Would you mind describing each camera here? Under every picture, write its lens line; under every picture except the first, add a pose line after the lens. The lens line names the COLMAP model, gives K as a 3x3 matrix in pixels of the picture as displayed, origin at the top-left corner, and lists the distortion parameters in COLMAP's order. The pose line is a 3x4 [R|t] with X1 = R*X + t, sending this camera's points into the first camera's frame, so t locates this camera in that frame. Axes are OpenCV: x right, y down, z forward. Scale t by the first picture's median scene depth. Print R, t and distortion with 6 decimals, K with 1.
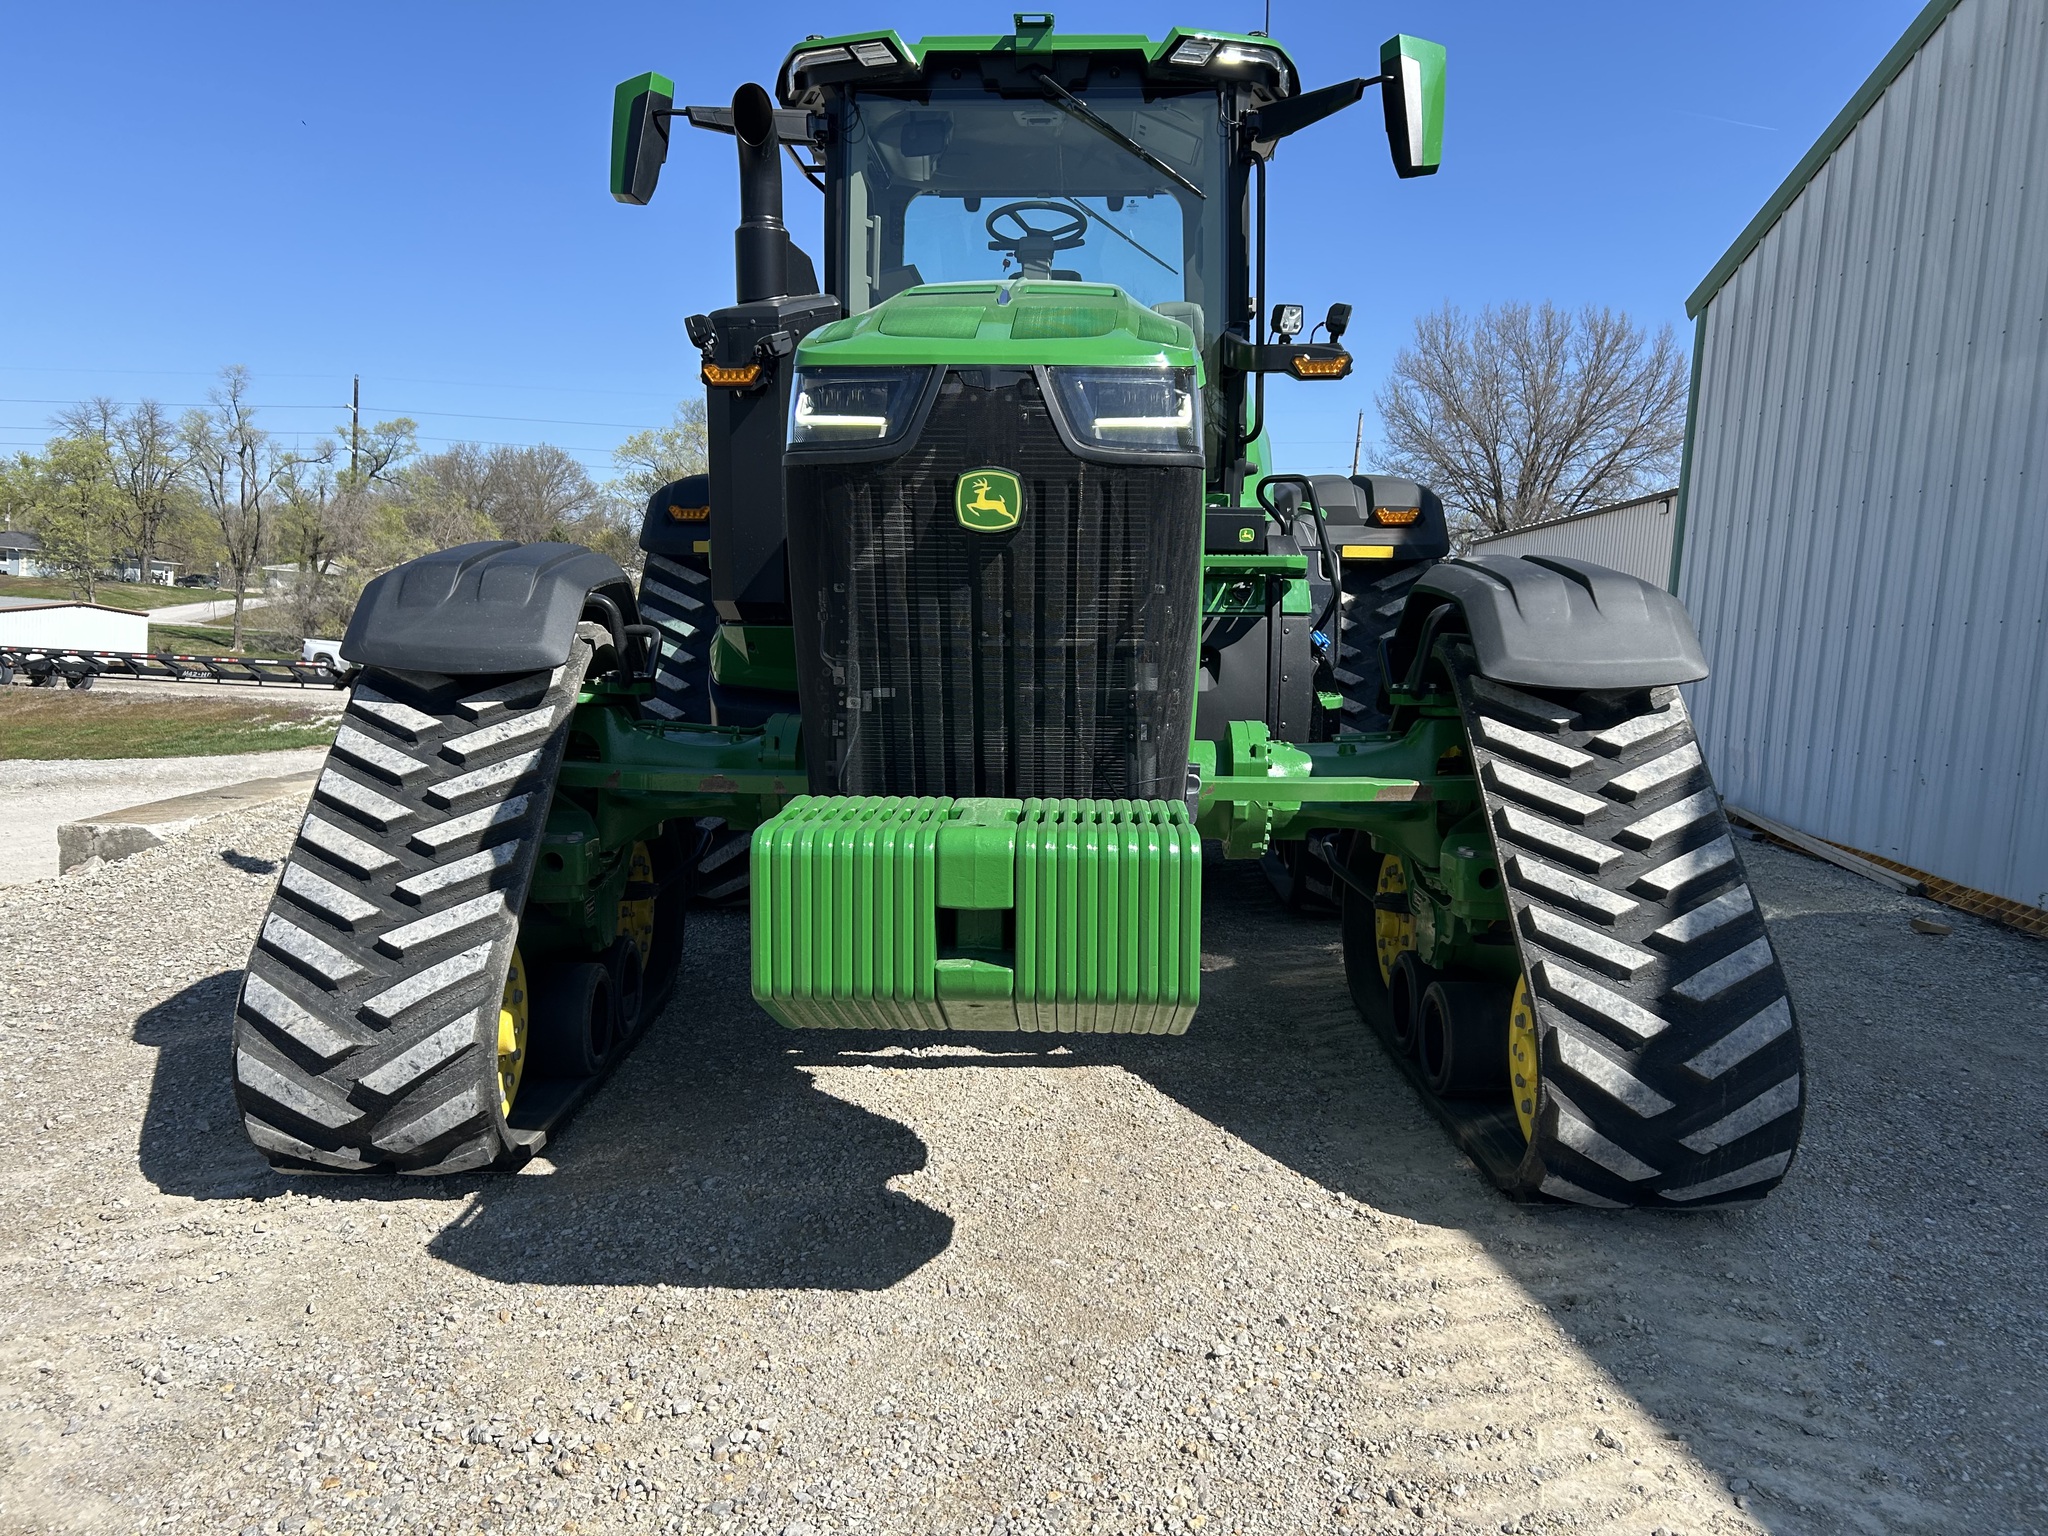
lens RADIAL K [[1563.0, 0, 1024.0], [0, 1563.0, 768.0], [0, 0, 1]] dist [0.023757, -0.002247]
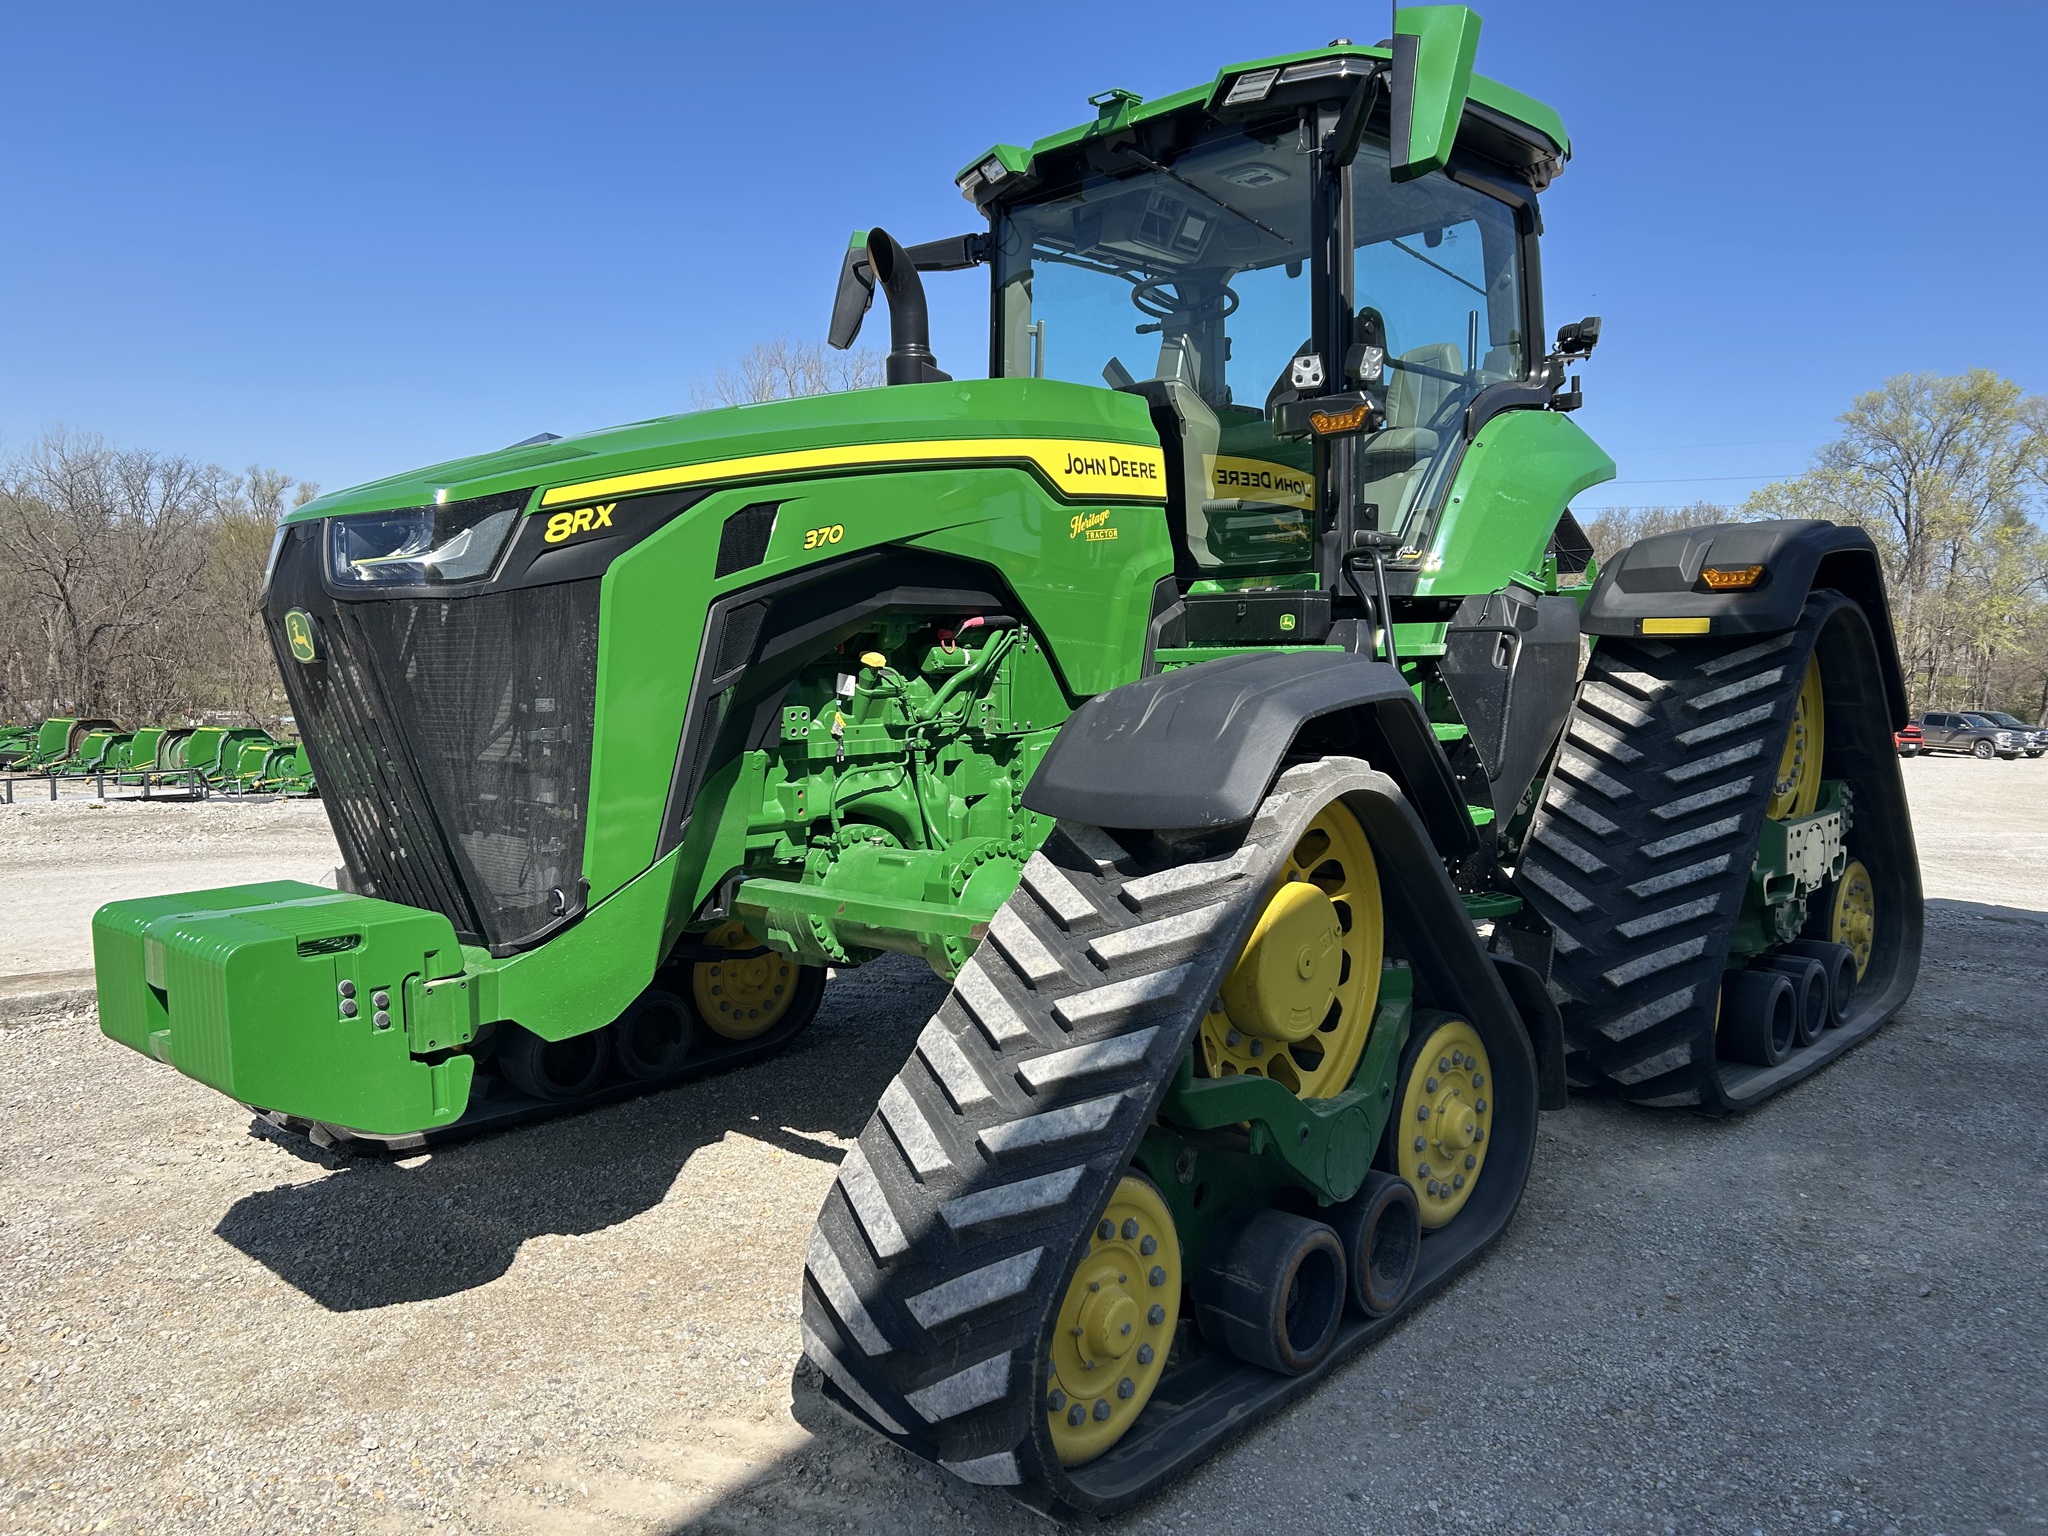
lens RADIAL K [[1563.0, 0, 1024.0], [0, 1563.0, 768.0], [0, 0, 1]] dist [0.023757, -0.002247]
pose [[0.735942, 0.030053, -0.676378, 0.628271], [-0.057680, 0.998165, -0.018409, -0.044950], [0.674584, 0.052561, 0.736325, 0.275146]]
